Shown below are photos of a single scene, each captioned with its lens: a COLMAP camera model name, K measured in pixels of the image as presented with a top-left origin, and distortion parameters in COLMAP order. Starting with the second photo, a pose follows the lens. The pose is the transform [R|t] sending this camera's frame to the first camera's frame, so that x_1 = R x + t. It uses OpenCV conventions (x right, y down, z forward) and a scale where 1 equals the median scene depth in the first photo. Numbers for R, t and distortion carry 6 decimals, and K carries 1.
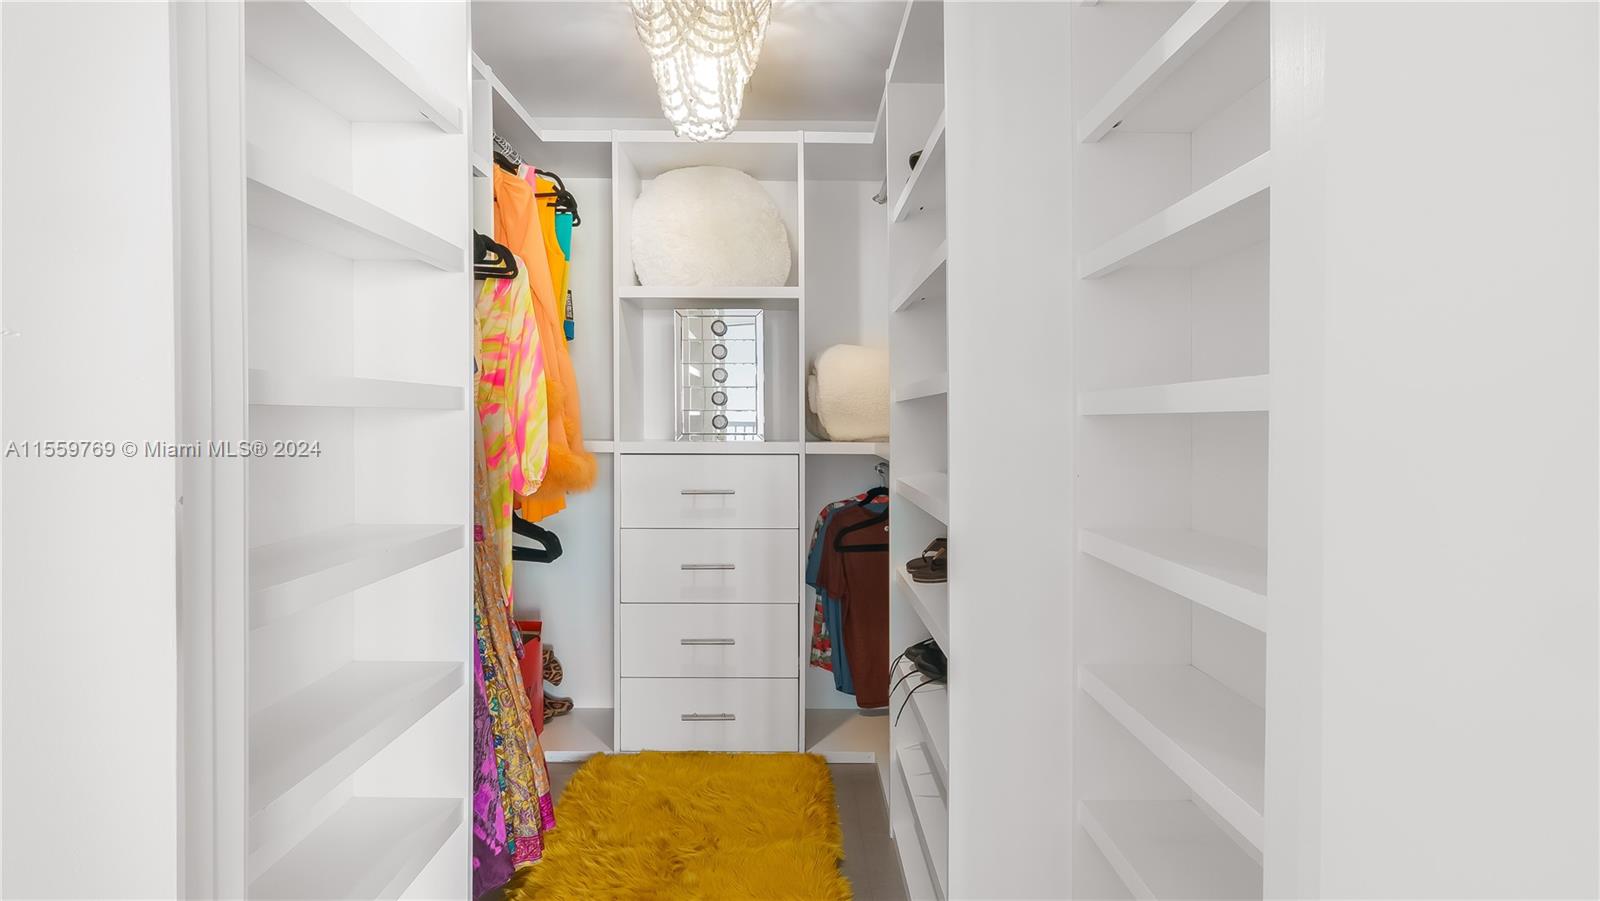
lens RADIAL K [[745.1, 0, 801.7], [0, 745.1, 438.0], [0, 0, 1]] dist [-0.003136, 0.000110]
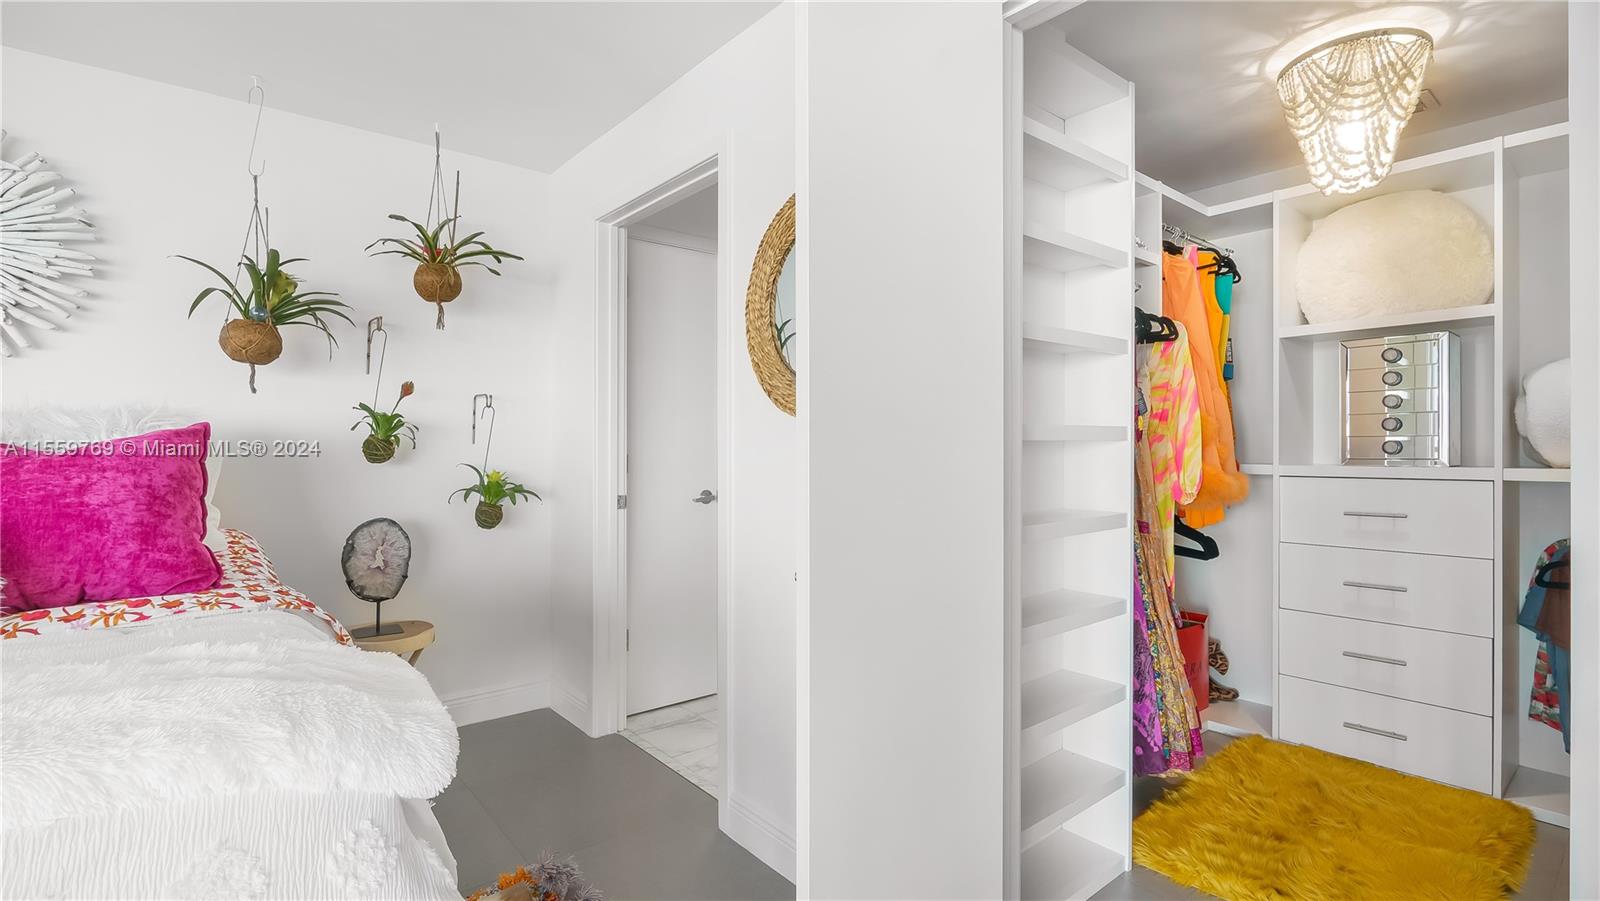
lens RADIAL K [[740.4, 0, 800.0], [0, 740.4, 450.5], [0, 0, 1]] dist [0.029424, -0.020572]
pose [[0.635670, -0.005674, -0.771940, 0.206204], [-0.010582, 0.999815, -0.016064, 0.010135], [0.771889, 0.018380, 0.635492, -0.345640]]
